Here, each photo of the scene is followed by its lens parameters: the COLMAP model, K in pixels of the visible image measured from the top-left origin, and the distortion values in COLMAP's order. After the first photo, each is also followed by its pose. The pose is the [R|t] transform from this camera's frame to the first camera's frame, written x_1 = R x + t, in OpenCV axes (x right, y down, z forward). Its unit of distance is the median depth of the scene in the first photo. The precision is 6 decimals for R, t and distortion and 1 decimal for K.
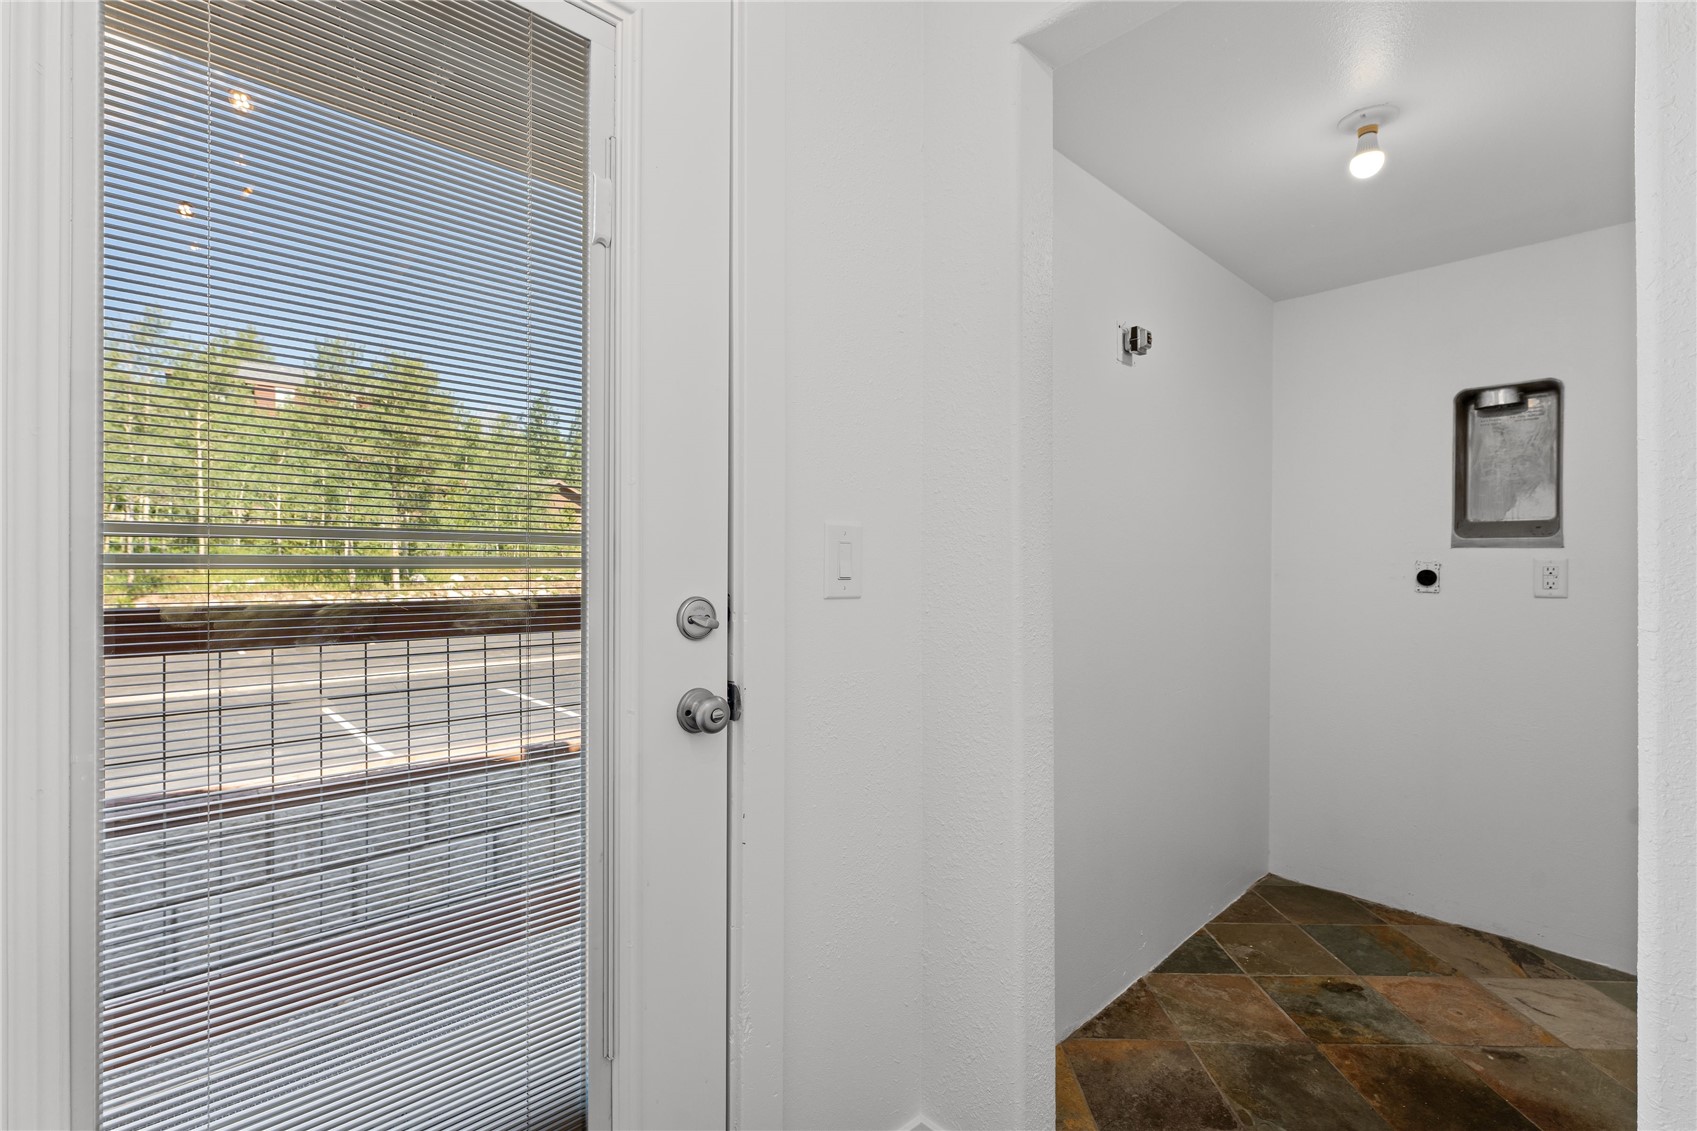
lens RADIAL K [[756.7, 0, 844.3], [0, 756.7, 565.5], [0, 0, 1]] dist [-0.001388, 0.000031]
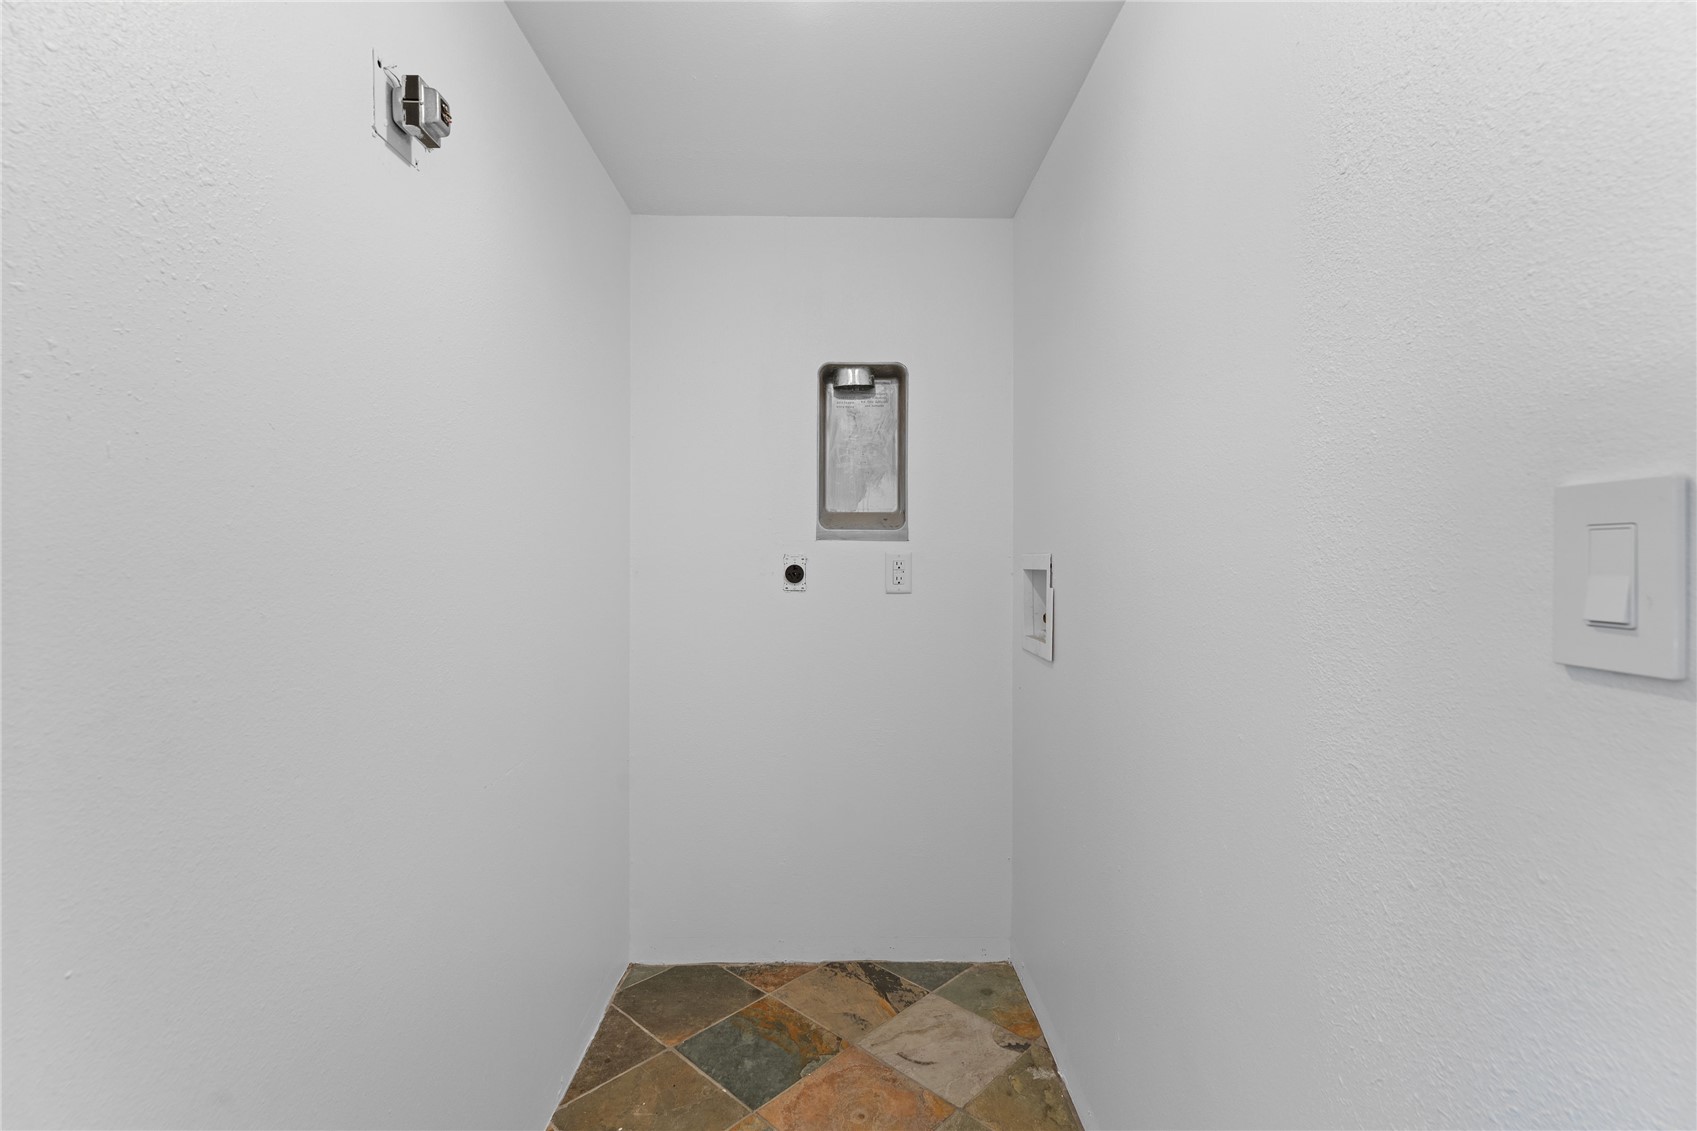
lens RADIAL K [[756.7, 0, 844.3], [0, 756.7, 565.5], [0, 0, 1]] dist [-0.001388, 0.000031]
pose [[0.673519, -0.008424, 0.739122, 0.177604], [0.004627, 0.999964, 0.007180, 0.000354], [-0.739156, -0.001416, 0.673533, 0.396232]]
